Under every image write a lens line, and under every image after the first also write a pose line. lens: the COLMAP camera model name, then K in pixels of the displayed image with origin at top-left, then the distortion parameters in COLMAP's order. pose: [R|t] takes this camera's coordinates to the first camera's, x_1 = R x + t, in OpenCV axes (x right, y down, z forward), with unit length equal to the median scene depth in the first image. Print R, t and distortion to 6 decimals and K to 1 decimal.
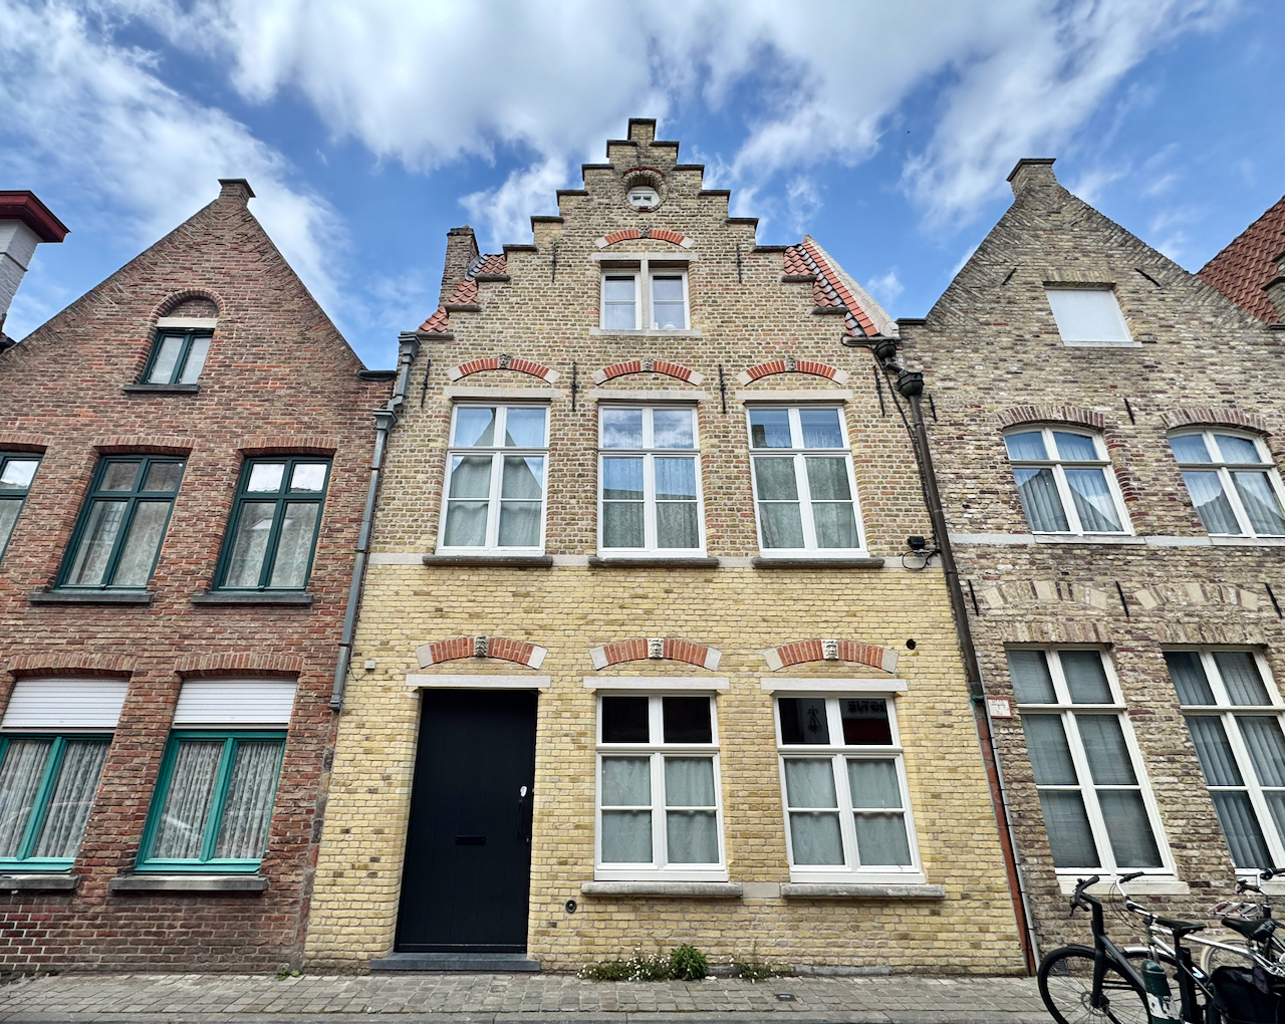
lens RADIAL K [[640.7, 0, 642.5], [0, 640.7, 512.0], [0, 0, 1]] dist [-0.001271, 0.000240]
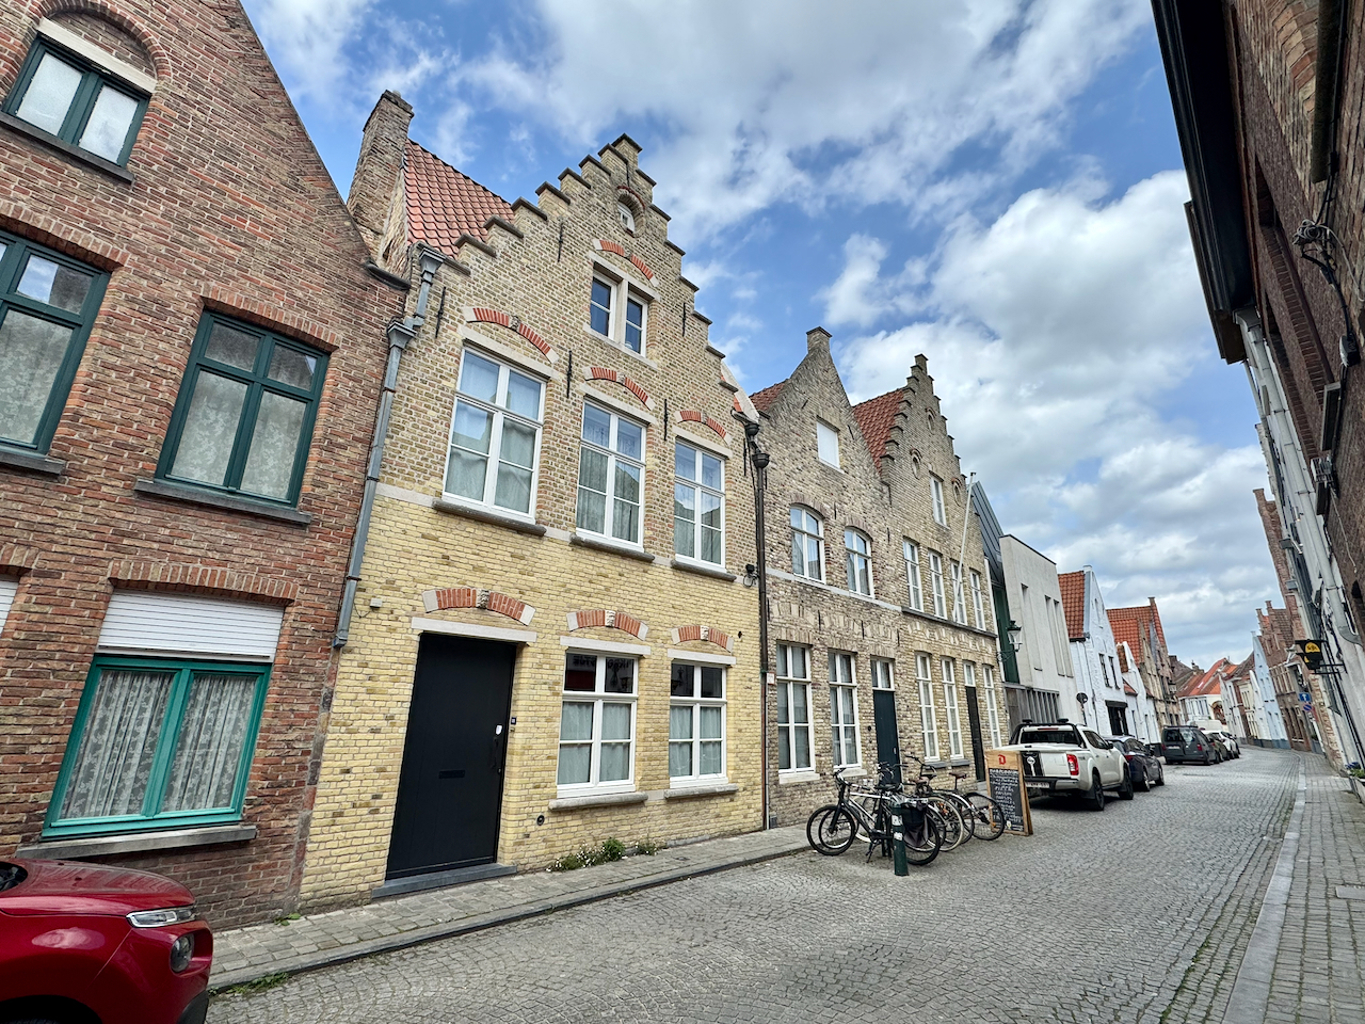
lens RADIAL K [[646.7, 0, 682.5], [0, 646.7, 512.0], [0, 0, 1]] dist [-0.000415, -0.000019]
pose [[0.690926, 0.223284, 0.687580, -0.794790], [-0.287838, 0.957434, -0.021678, -0.001109], [-0.663153, -0.182934, 0.725785, 0.023930]]
